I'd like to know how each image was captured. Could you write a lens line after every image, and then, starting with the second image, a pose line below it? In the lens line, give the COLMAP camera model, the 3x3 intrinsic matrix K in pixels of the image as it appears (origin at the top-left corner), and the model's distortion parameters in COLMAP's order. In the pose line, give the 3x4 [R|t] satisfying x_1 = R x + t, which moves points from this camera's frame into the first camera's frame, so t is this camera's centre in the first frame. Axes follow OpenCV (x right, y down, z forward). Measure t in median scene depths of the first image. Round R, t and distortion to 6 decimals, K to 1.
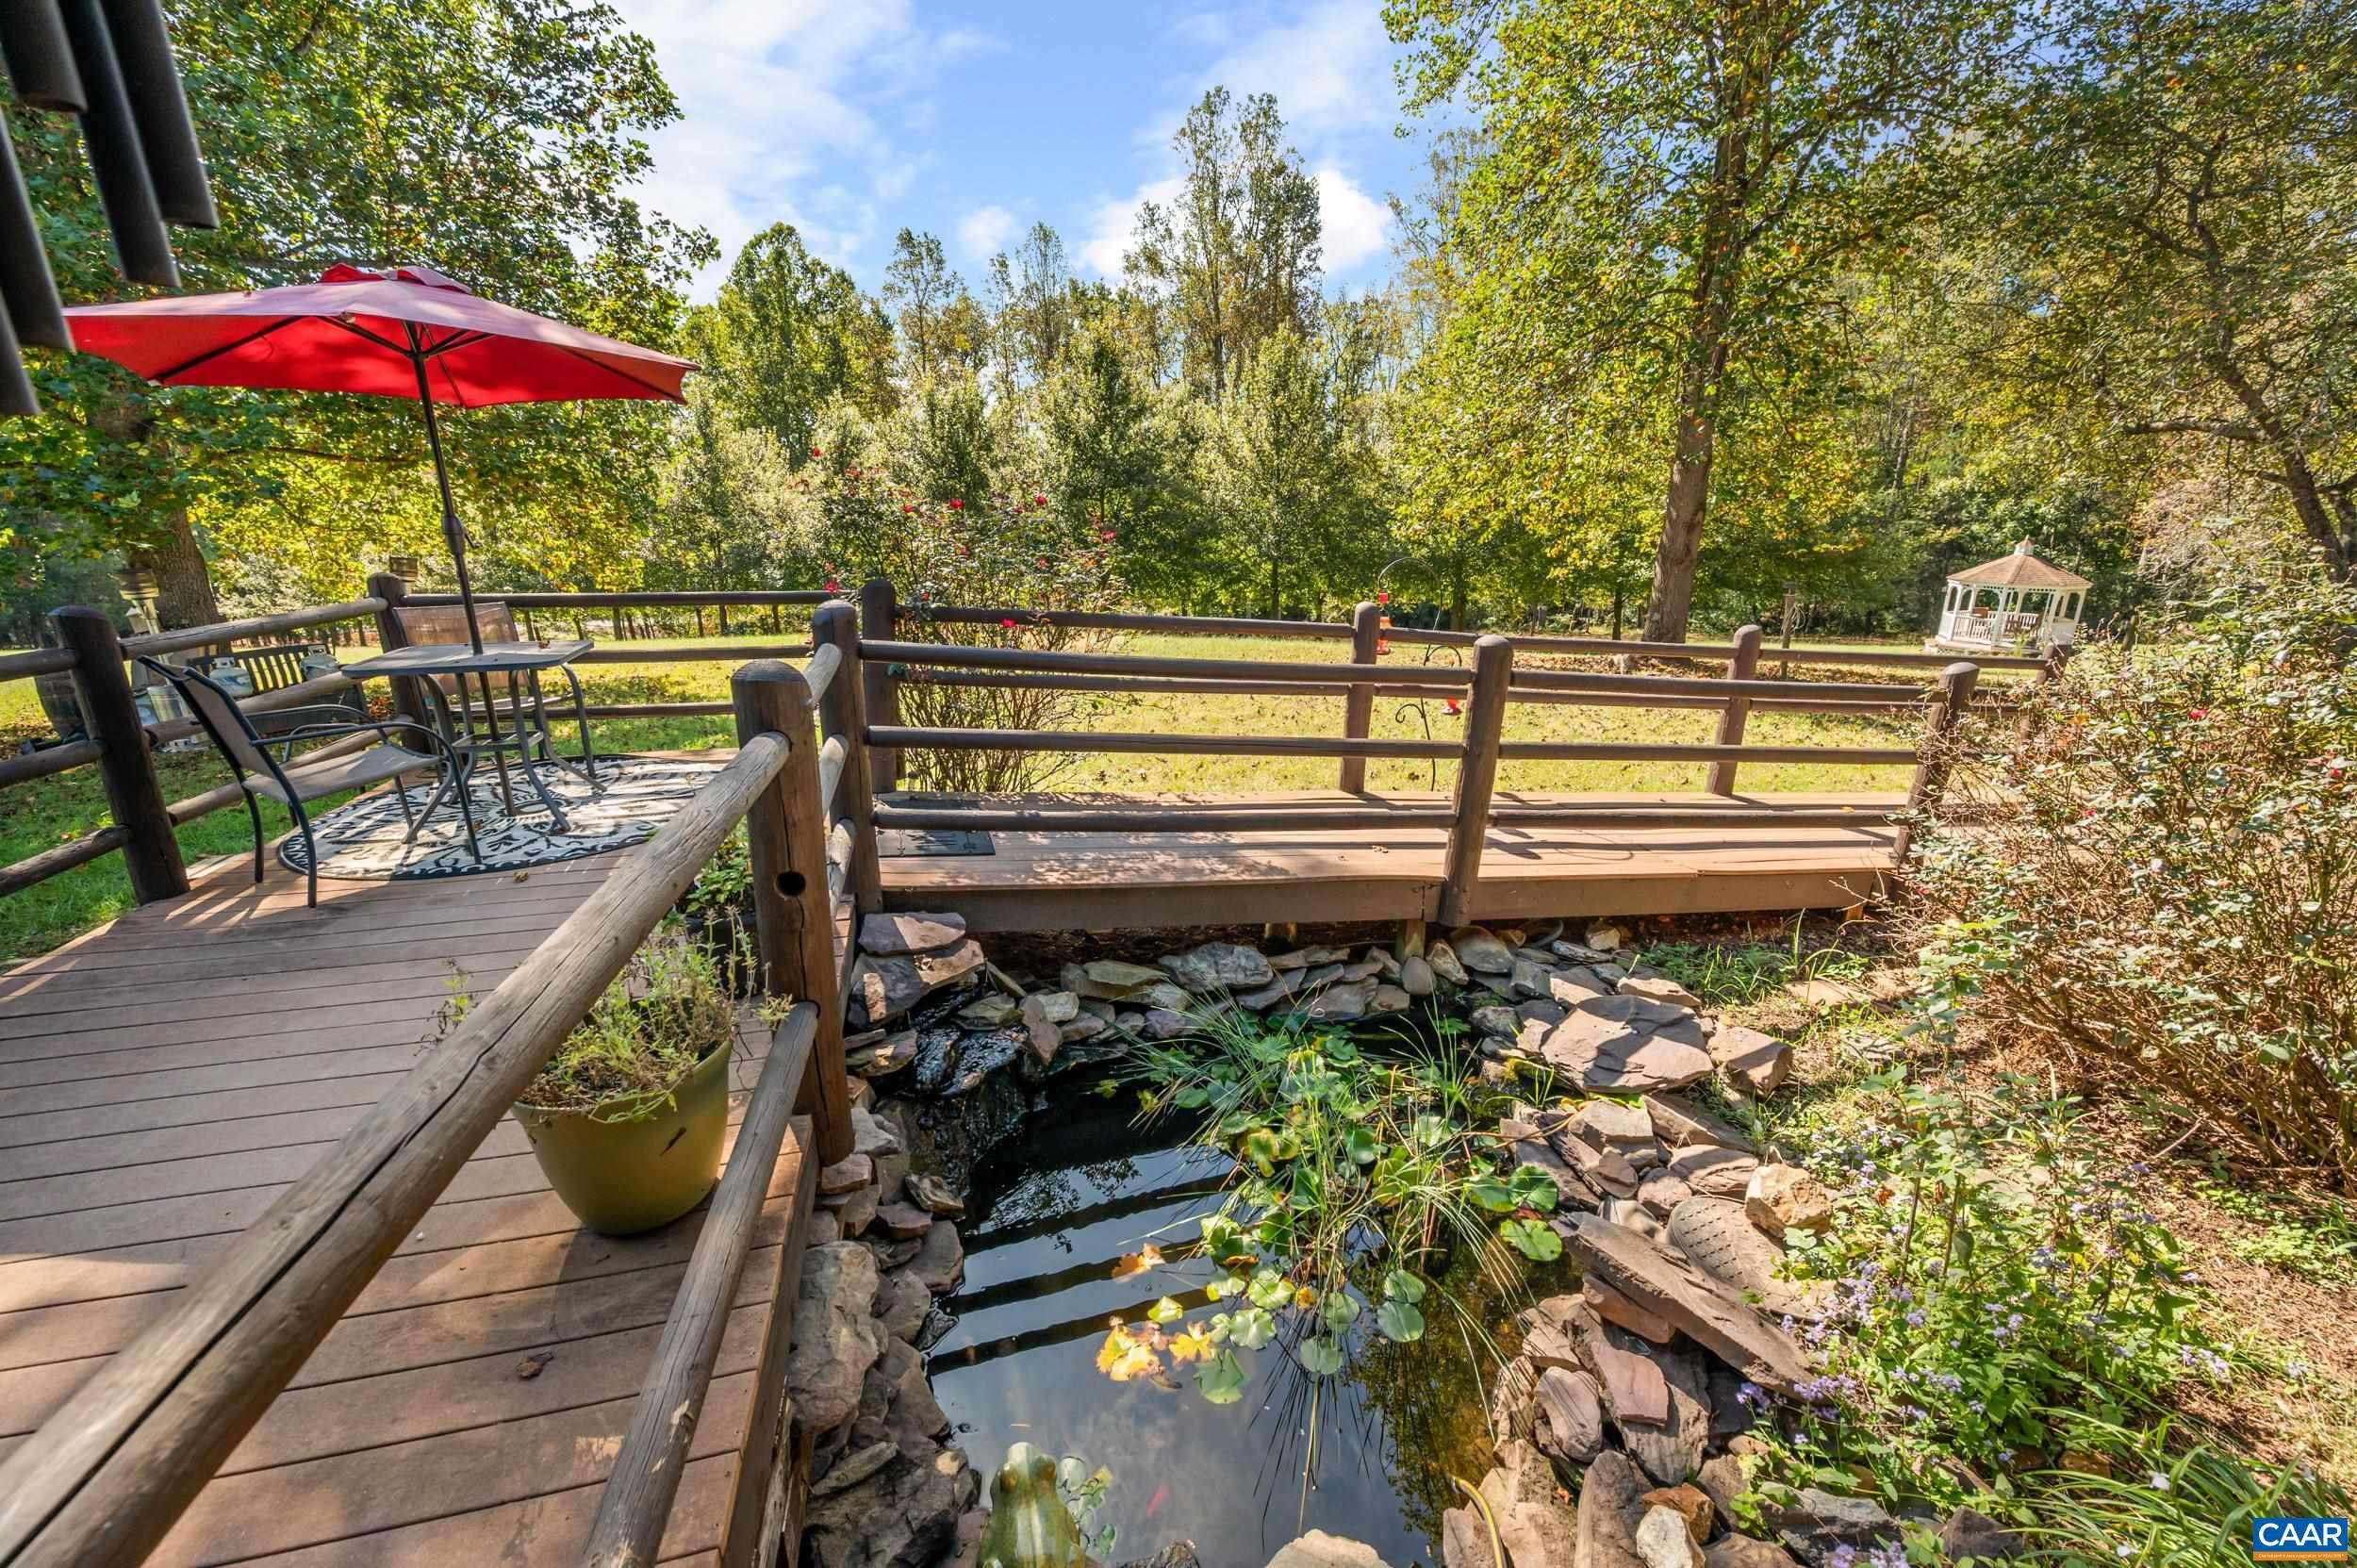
lens RADIAL K [[925.0, 0, 1180.3], [0, 925.0, 801.5], [0, 0, 1]] dist [0.000753, 0.000045]
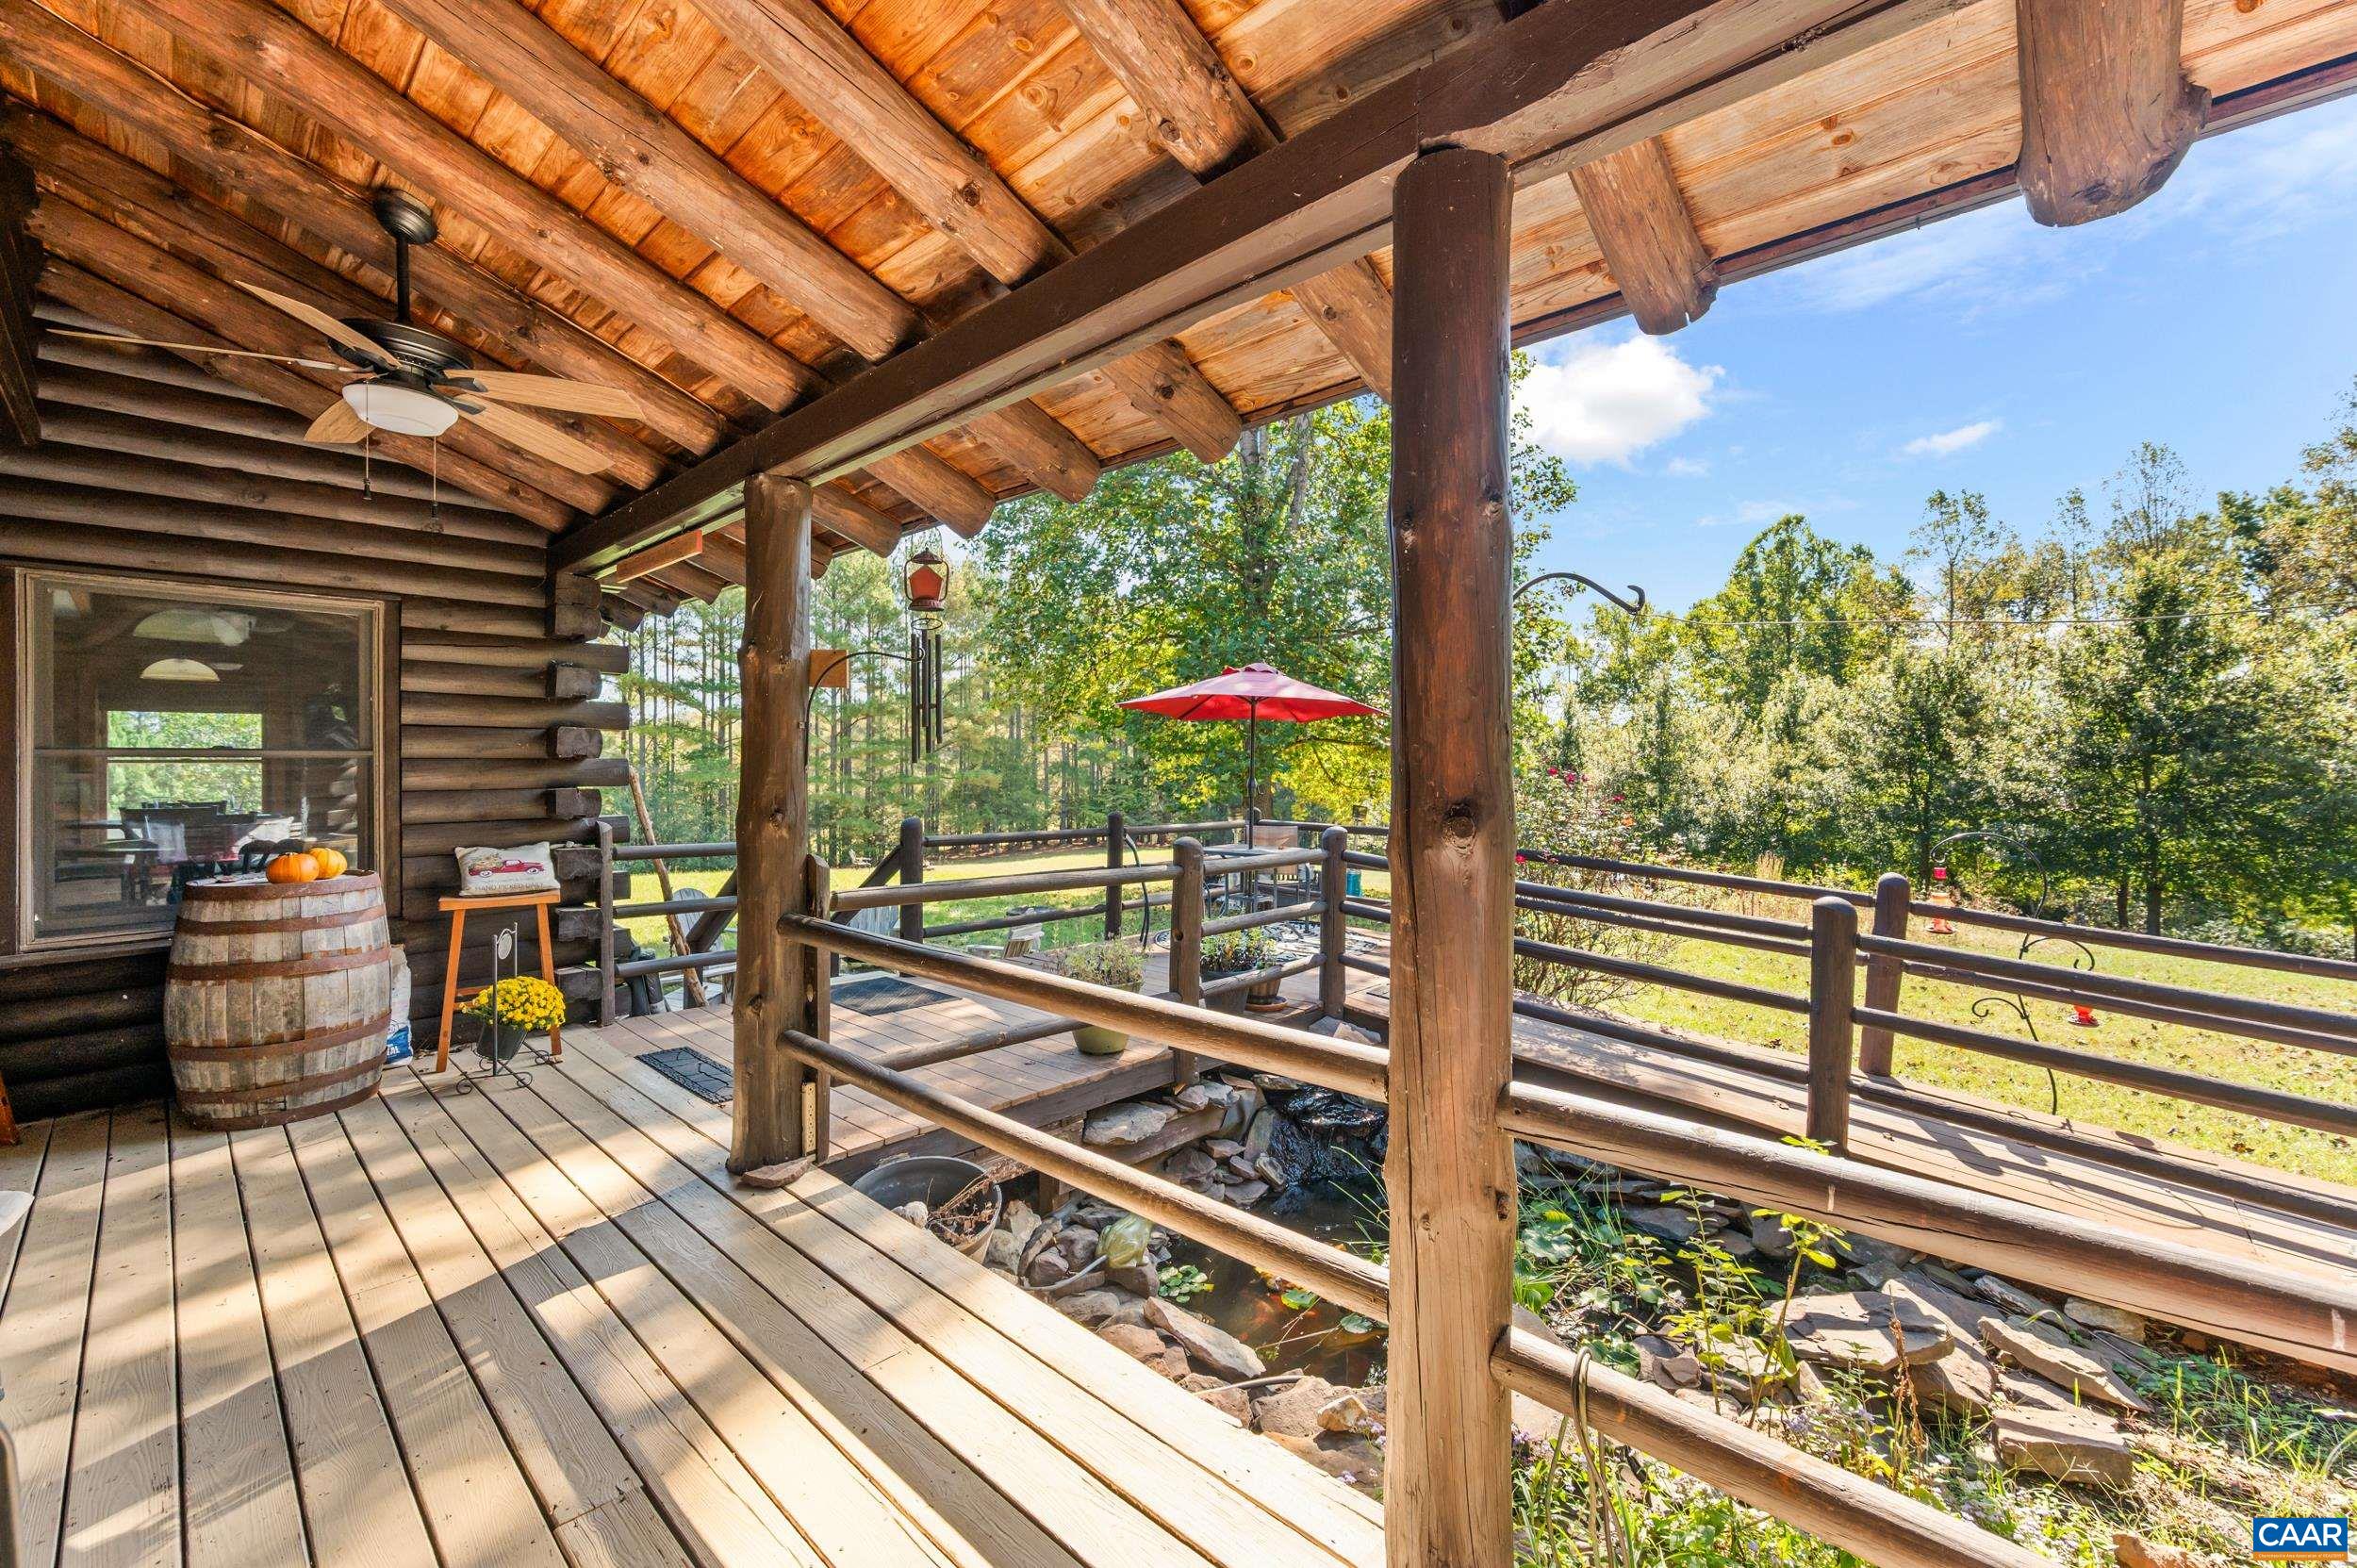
lens RADIAL K [[948.2, 0, 1178.5], [0, 948.2, 784.0], [0, 0, 1]] dist [-0.000166, -0.000071]
pose [[0.555965, 0.014249, -0.831084, 0.124107], [-0.258299, 0.953313, -0.156448, 0.008798], [0.790053, 0.301648, 0.533689, -0.029331]]
